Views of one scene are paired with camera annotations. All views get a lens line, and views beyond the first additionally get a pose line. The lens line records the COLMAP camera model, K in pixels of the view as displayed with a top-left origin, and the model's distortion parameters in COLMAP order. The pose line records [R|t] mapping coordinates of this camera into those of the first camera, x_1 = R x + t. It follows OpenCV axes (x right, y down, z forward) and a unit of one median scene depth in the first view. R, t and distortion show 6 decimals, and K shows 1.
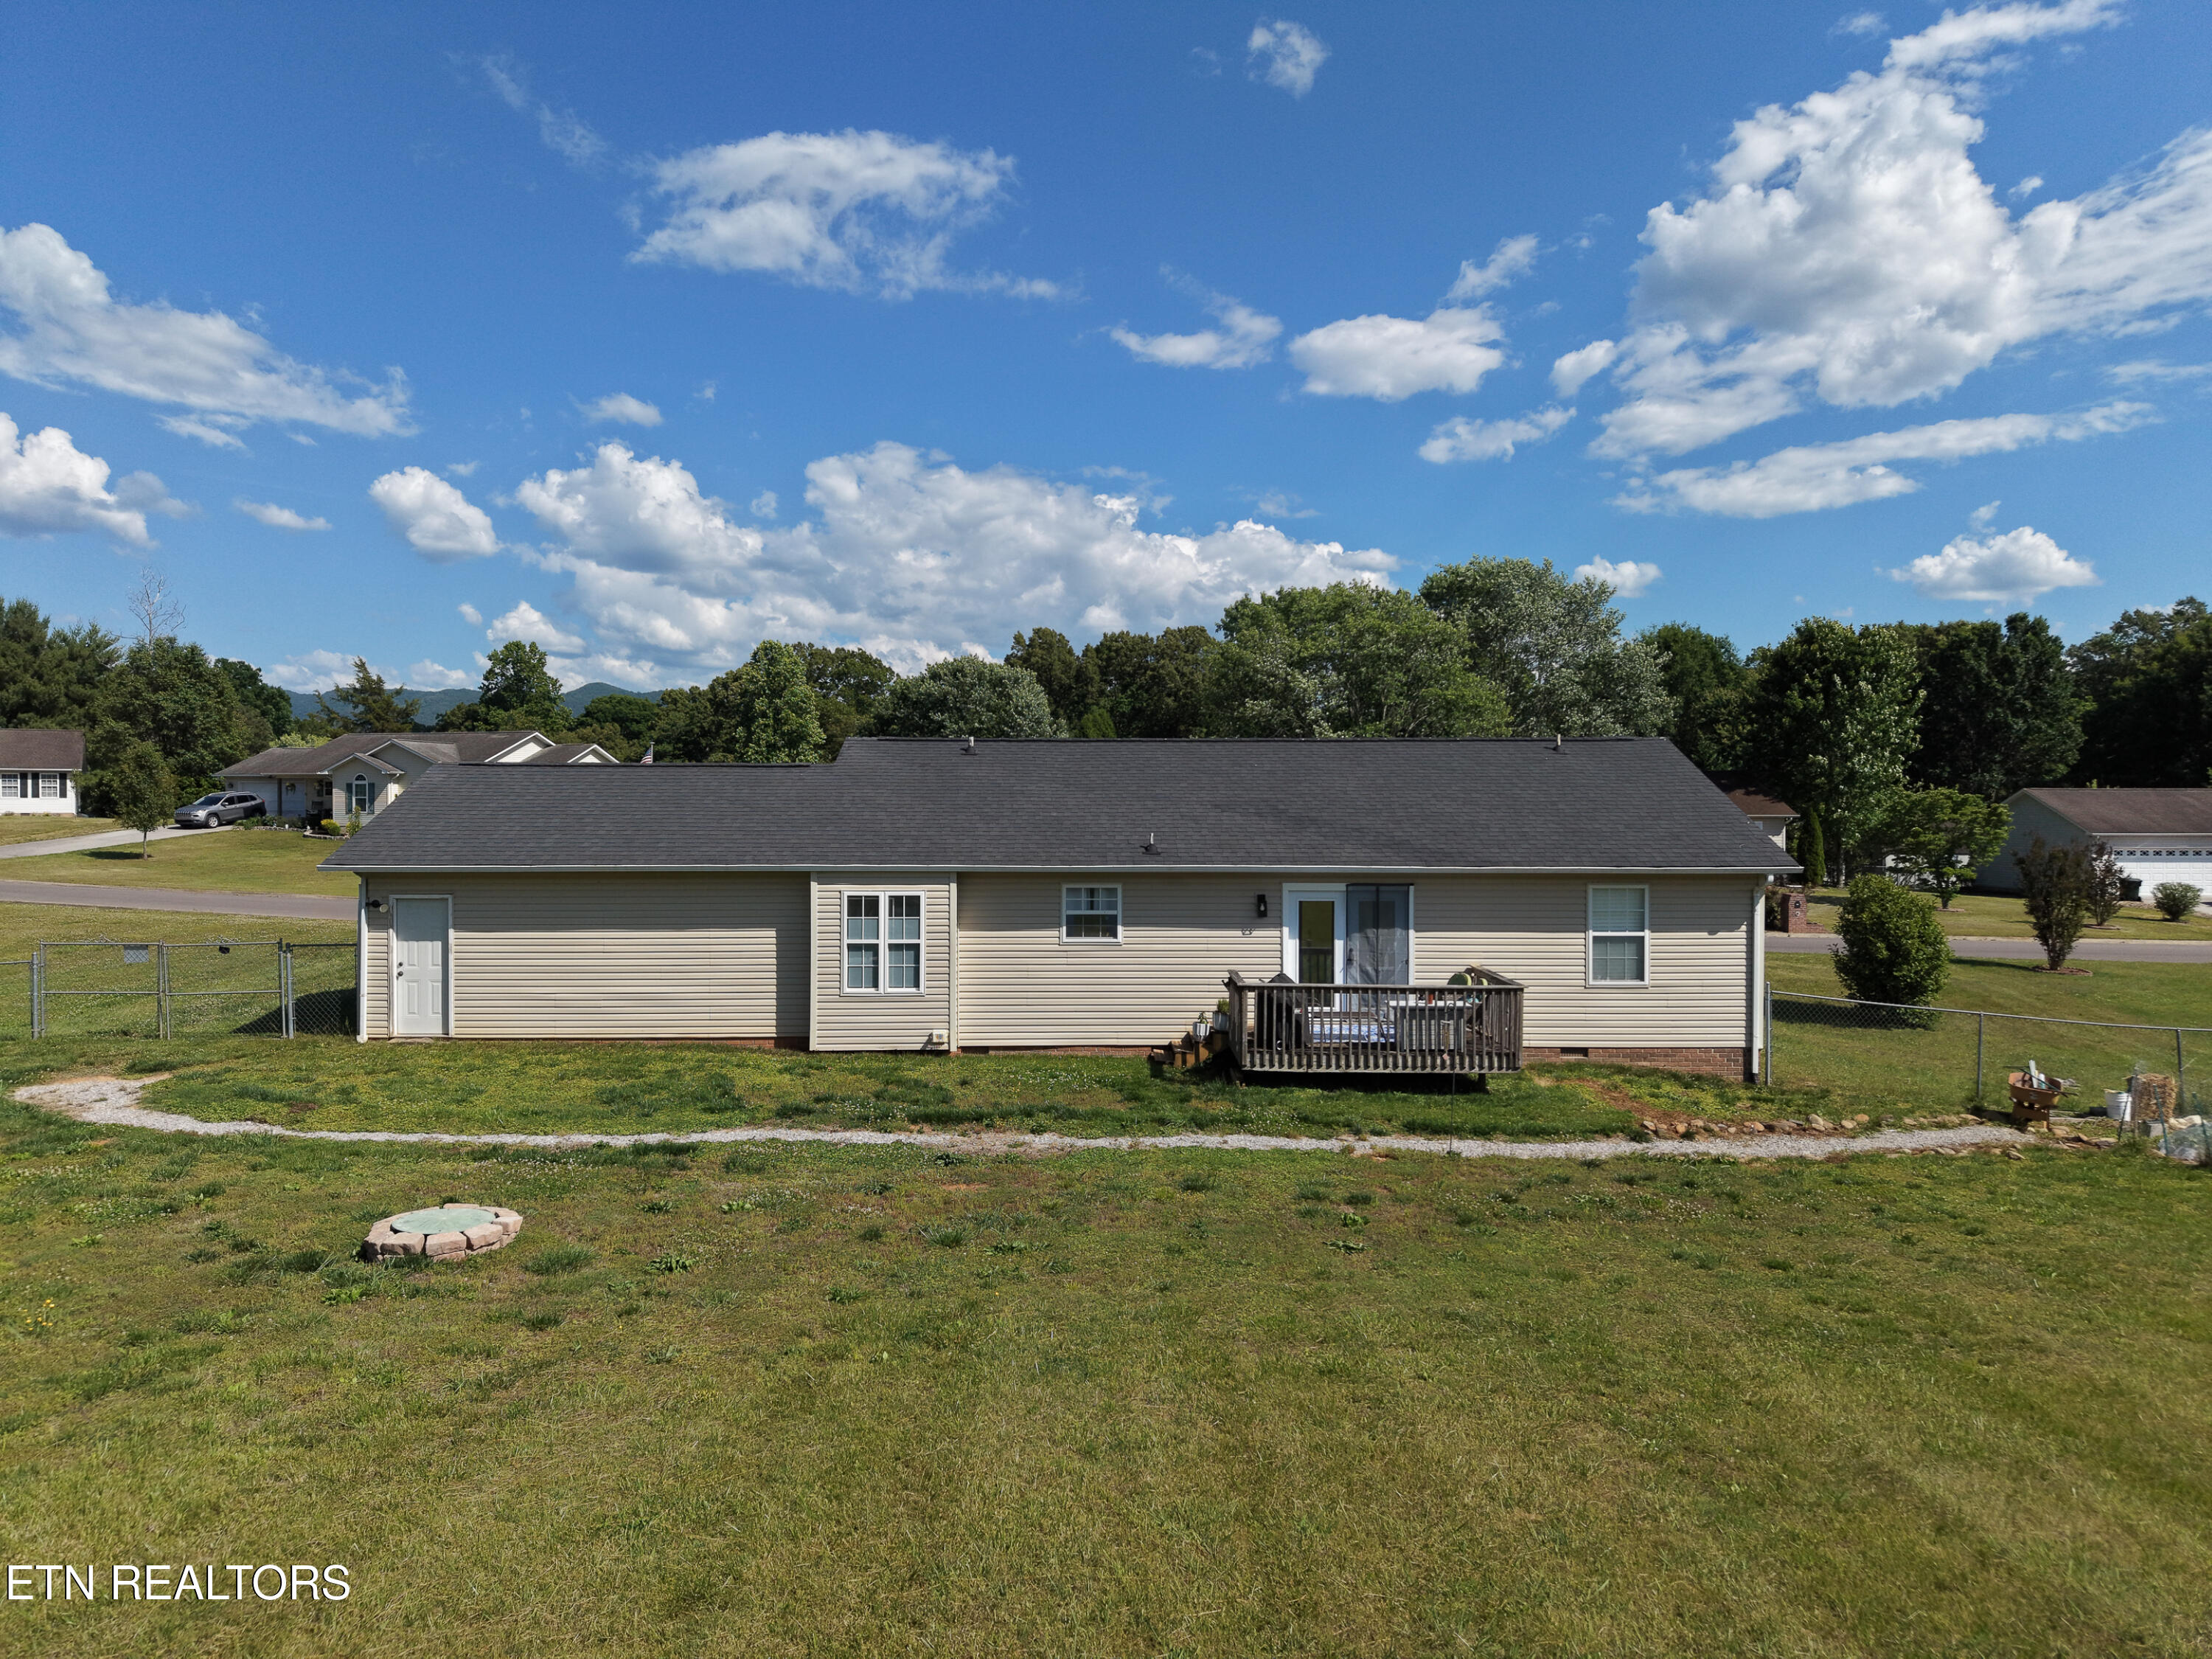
lens RADIAL K [[1499.1, 0, 1095.8], [0, 1499.1, 836.0], [0, 0, 1]] dist [0.021909, -0.018376]
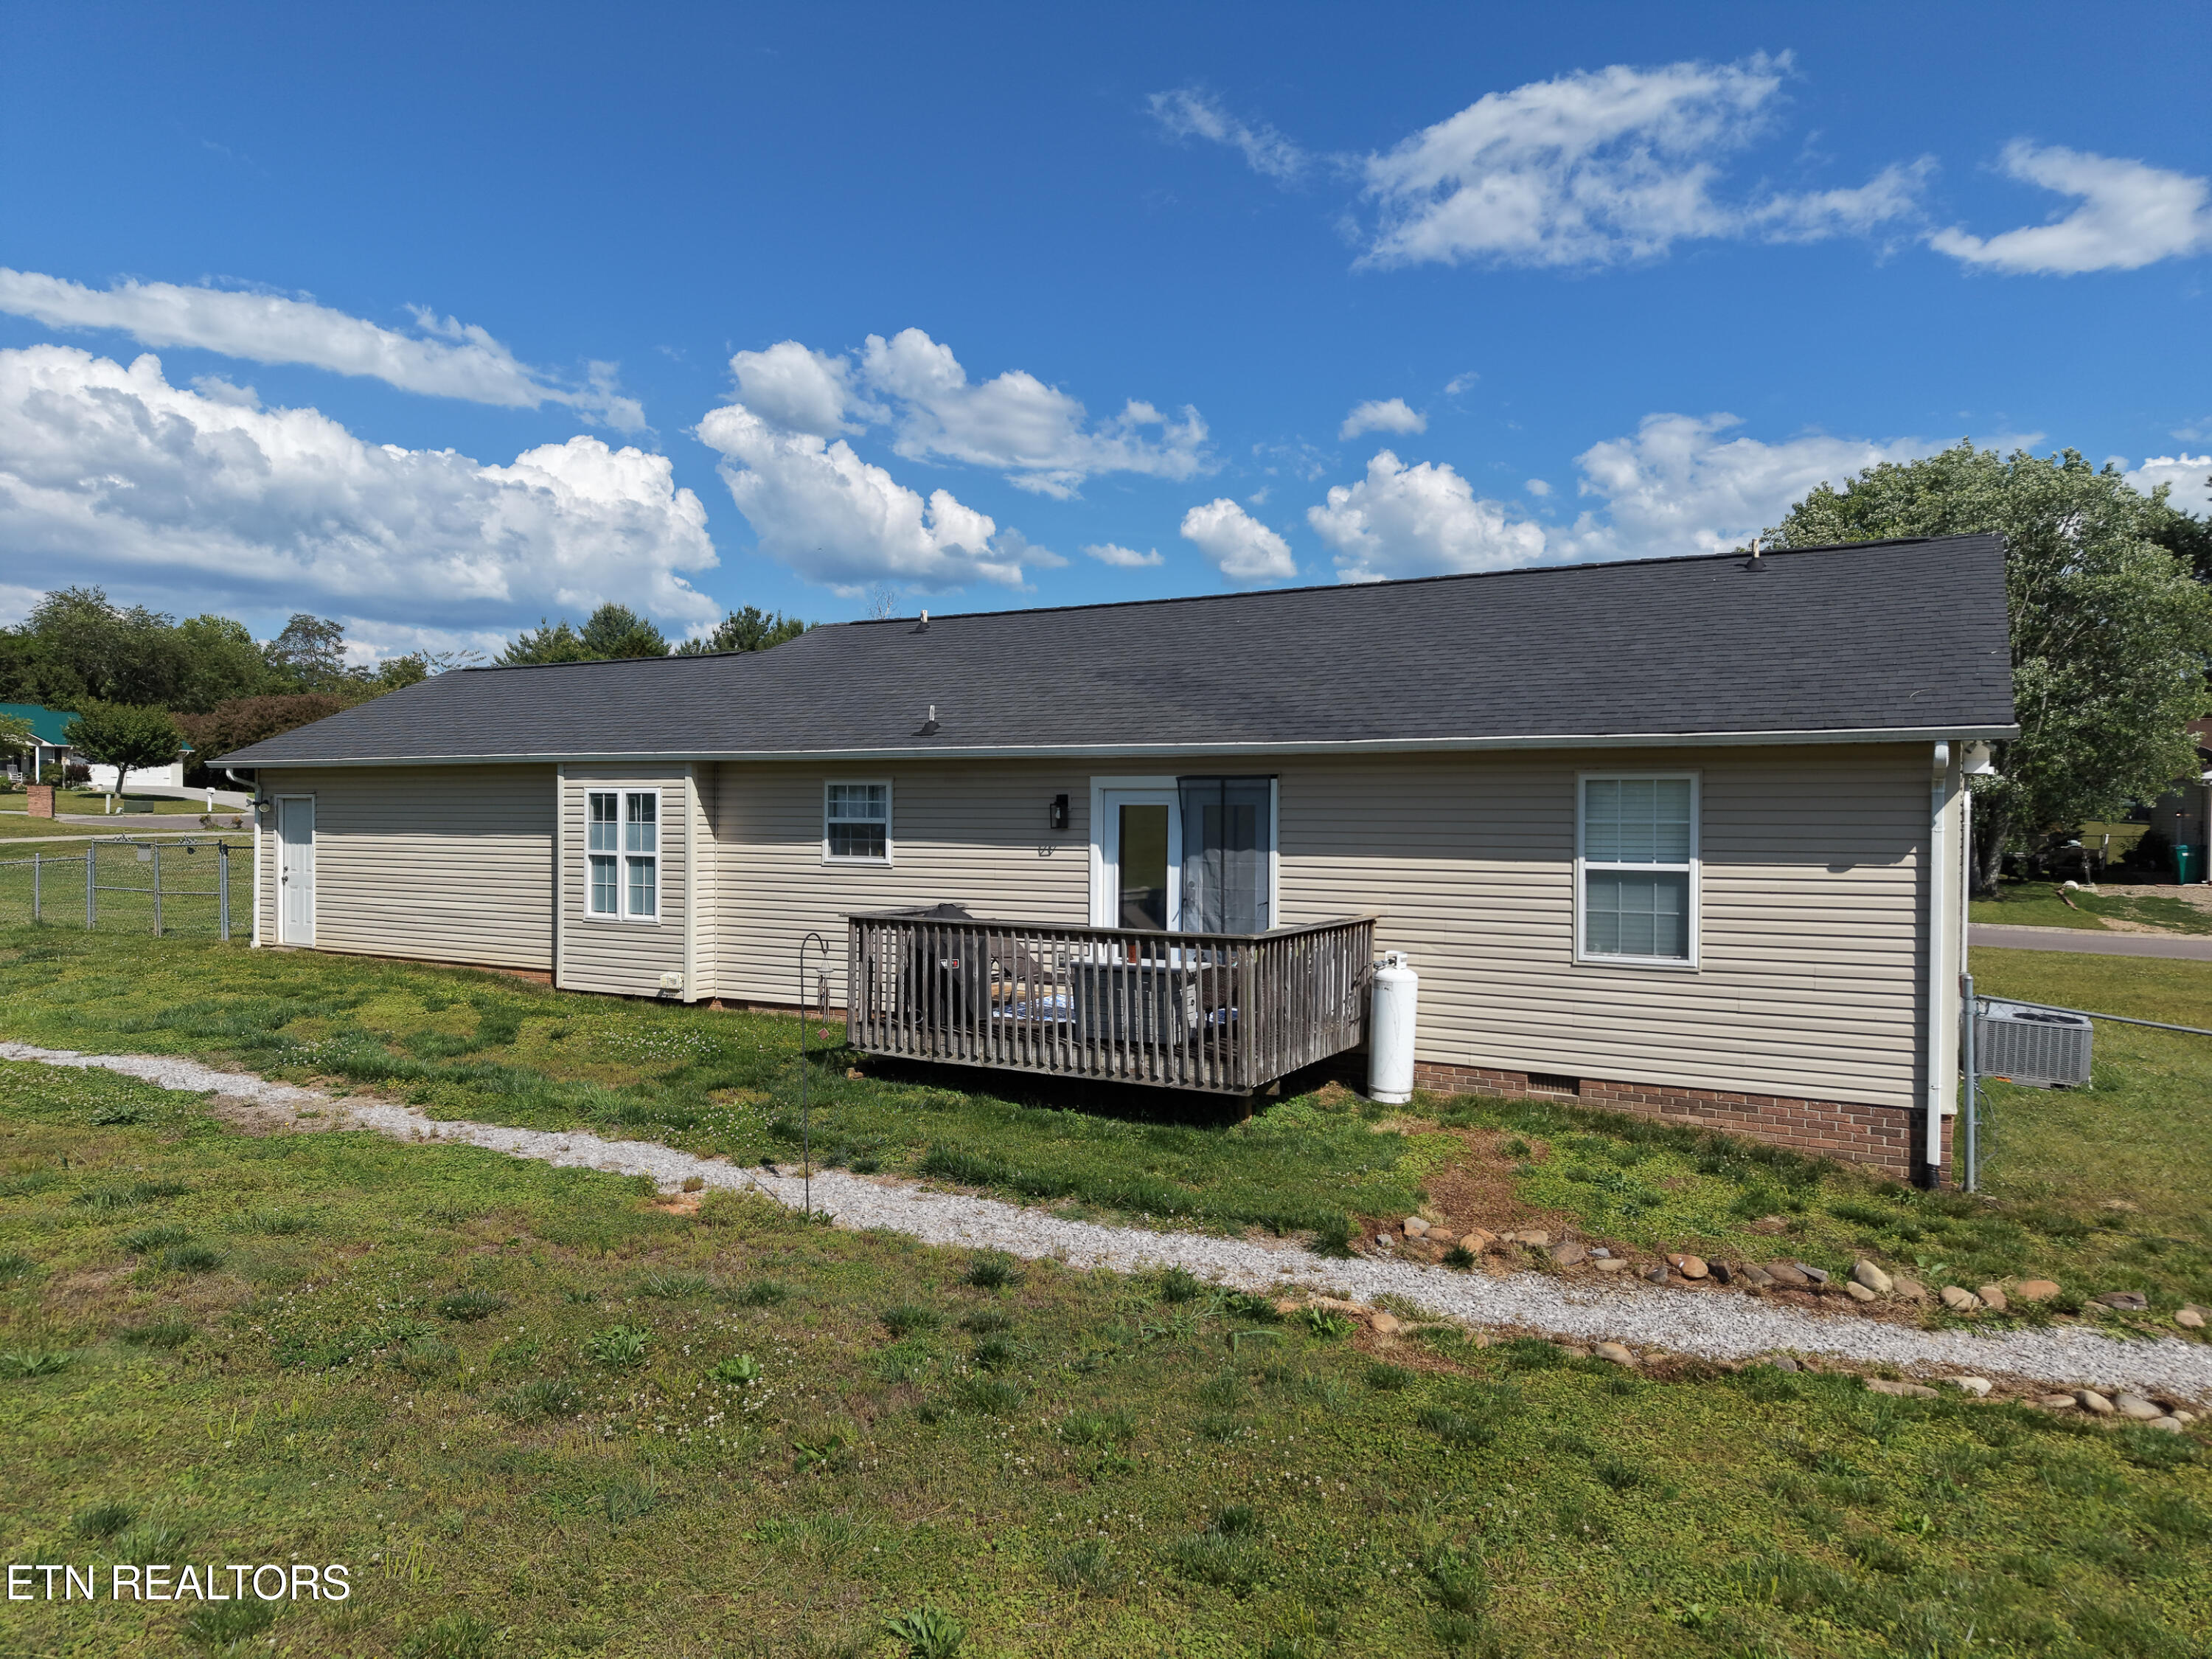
lens RADIAL K [[1492.7, 0, 1108.0], [0, 1492.7, 811.6], [0, 0, 1]] dist [0.021204, -0.016370]
pose [[0.853779, 0.001769, -0.520633, 0.460233], [-0.014781, 0.999674, -0.020842, 0.059315], [0.520426, 0.025490, 0.853526, 0.453808]]
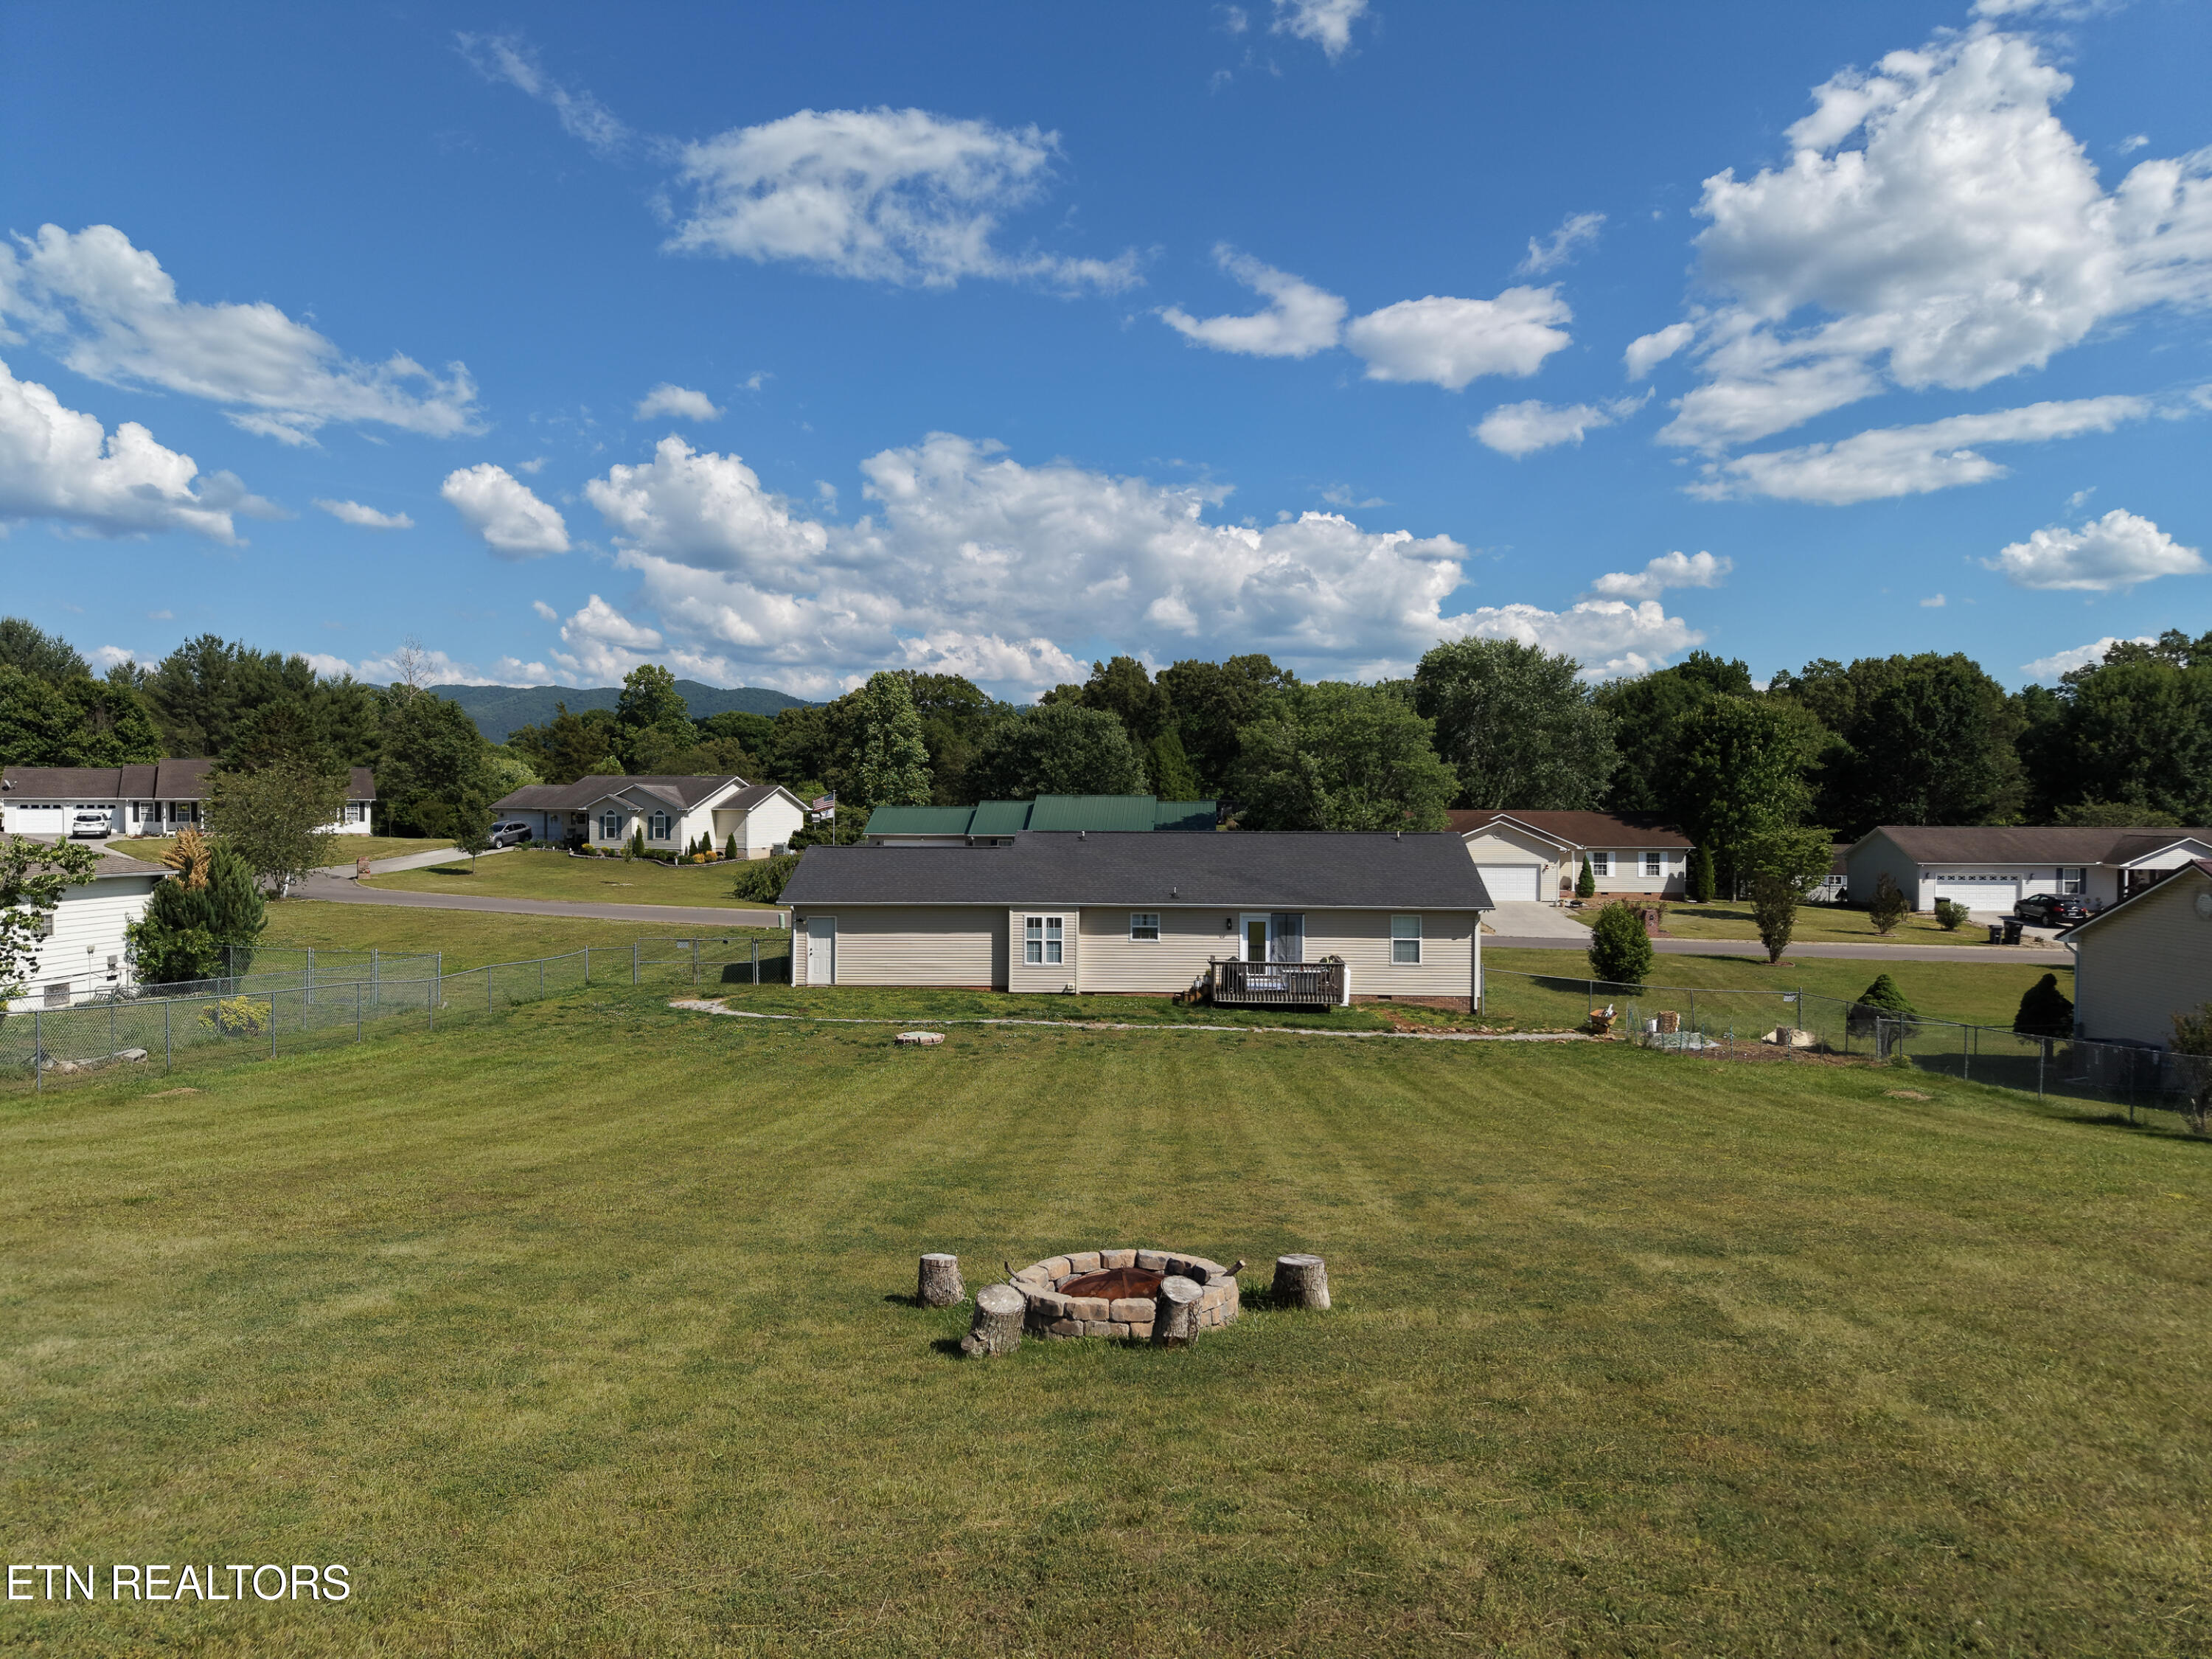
lens RADIAL K [[1632.7, 0, 1106.0], [0, 1632.7, 829.5], [0, 0, 1]] dist [0.047619, -0.025058]
pose [[0.999090, 0.004854, -0.042382, 0.036861], [-0.004634, 0.999975, 0.005301, -0.090718], [0.042407, -0.005100, 0.999087, -1.197667]]
